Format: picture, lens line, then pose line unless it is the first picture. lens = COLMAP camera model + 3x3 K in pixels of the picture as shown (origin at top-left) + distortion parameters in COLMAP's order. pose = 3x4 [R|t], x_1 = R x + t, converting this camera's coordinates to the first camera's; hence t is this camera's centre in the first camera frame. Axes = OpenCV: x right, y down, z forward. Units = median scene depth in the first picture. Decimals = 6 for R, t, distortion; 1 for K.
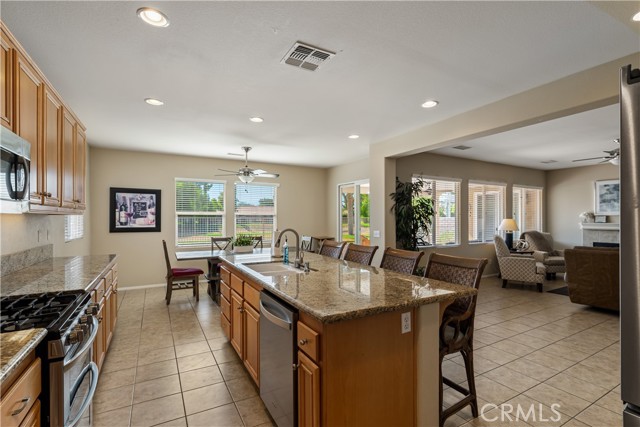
lens RADIAL K [[293.4, 0, 320.5], [0, 293.4, 217.2], [0, 0, 1]] dist [-0.000167, -0.000154]
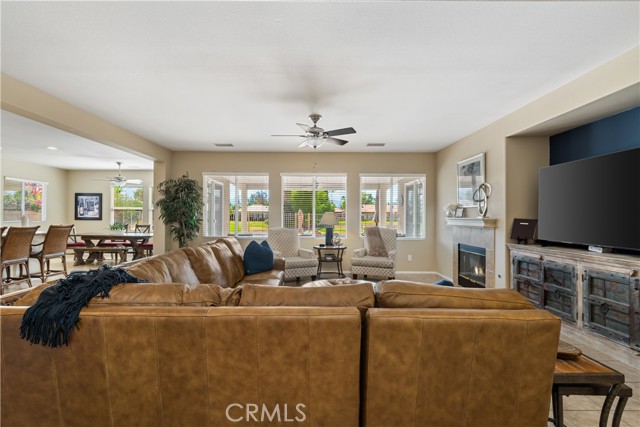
lens RADIAL K [[290.8, 0, 315.3], [0, 290.8, 214.1], [0, 0, 1]] dist [0.001715, 0.000002]
pose [[0.874519, 0.001688, -0.484988, 1.204915], [-0.005180, 0.999969, -0.005860, 0.020271], [0.484963, 0.007637, 0.874501, 0.207593]]
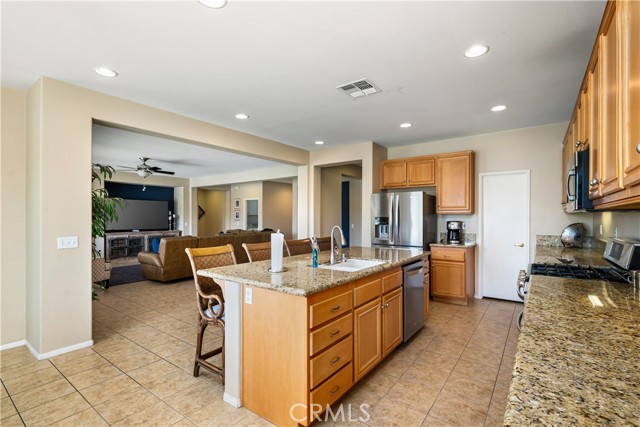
lens RADIAL K [[296.0, 0, 321.2], [0, 296.0, 215.8], [0, 0, 1]] dist [-0.000923, -0.000064]
pose [[-0.417802, 0.004252, 0.908528, -0.472229], [-0.003093, 0.999977, -0.006102, 0.005489], [-0.908533, -0.005359, -0.417779, 0.688505]]
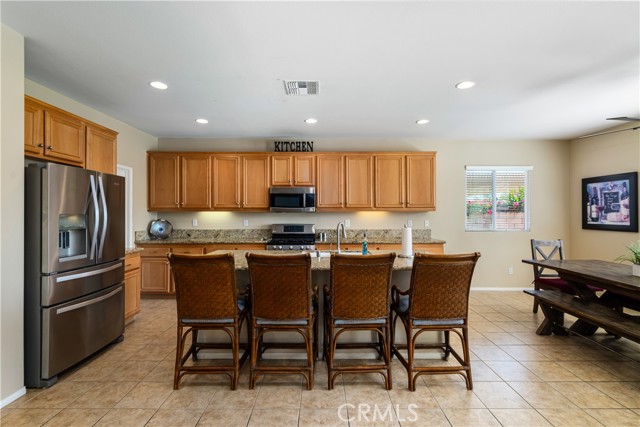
lens RADIAL K [[288.2, 0, 320.0], [0, 288.2, 213.5], [0, 0, 1]] dist [-0.000174, -0.000006]
pose [[-0.483783, 0.001869, -0.875186, 0.426073], [0.003234, 0.999995, 0.000348, 0.002243], [0.875182, -0.002662, -0.483786, 0.683914]]
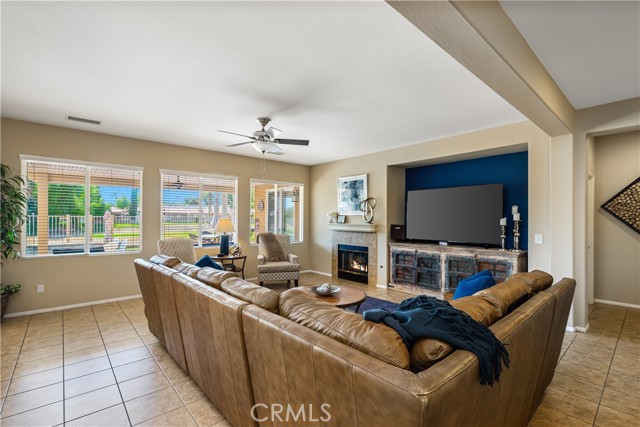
lens RADIAL K [[296.0, 0, 321.2], [0, 296.0, 215.8], [0, 0, 1]] dist [-0.000923, -0.000064]
pose [[0.977025, 0.007974, 0.212977, 0.843064], [-0.006473, 0.999949, -0.007747, 0.004759], [-0.213028, 0.006191, 0.977026, 0.127907]]
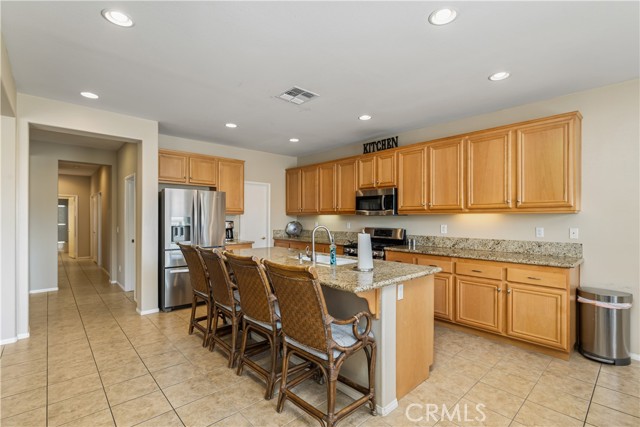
lens RADIAL K [[293.4, 0, 320.5], [0, 293.4, 217.2], [0, 0, 1]] dist [-0.000167, -0.000154]
pose [[-0.970618, 0.000362, -0.240625, 0.079009], [0.001017, 0.999996, -0.002599, 0.005453], [0.240623, -0.002767, -0.970615, 0.952188]]
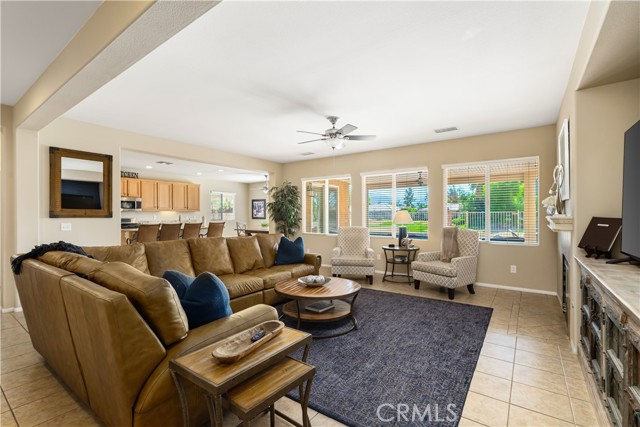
lens RADIAL K [[290.8, 0, 315.3], [0, 290.8, 214.1], [0, 0, 1]] dist [0.001715, 0.000002]
pose [[0.408731, -0.003747, -0.912647, 1.509673], [0.003029, 0.999992, -0.002749, 0.020400], [0.912650, -0.001641, 0.408738, 0.487881]]
